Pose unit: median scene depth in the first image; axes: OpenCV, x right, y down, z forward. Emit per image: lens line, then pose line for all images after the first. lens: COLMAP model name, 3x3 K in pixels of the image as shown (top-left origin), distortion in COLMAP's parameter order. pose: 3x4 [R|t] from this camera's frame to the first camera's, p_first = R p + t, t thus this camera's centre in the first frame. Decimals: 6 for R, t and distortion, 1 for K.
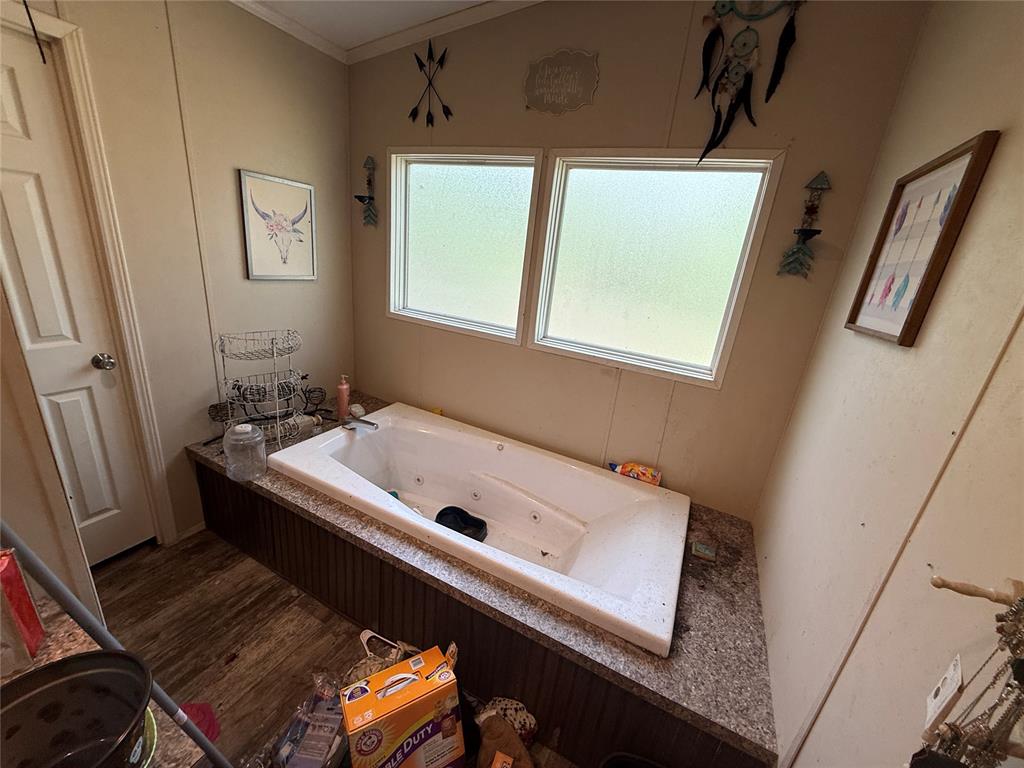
lens RADIAL K [[405.9, 0, 511.1], [0, 405.9, 387.0], [0, 0, 1]] dist [-0.000757, 0.000022]
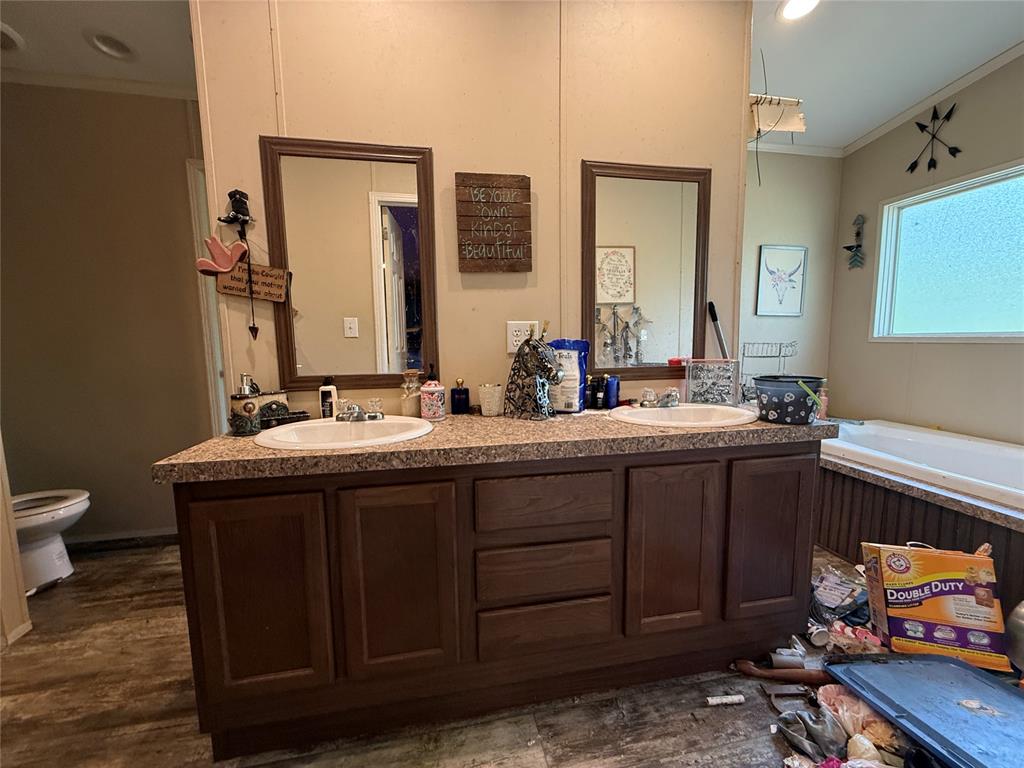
lens RADIAL K [[405.9, 0, 511.8], [0, 405.9, 384.8], [0, 0, 1]] dist [-0.000757, 0.000022]
pose [[0.605140, -0.023037, -0.795786, -0.018385], [-0.182212, 0.969041, -0.166611, 0.373655], [0.774987, 0.245825, 0.582207, -0.465983]]
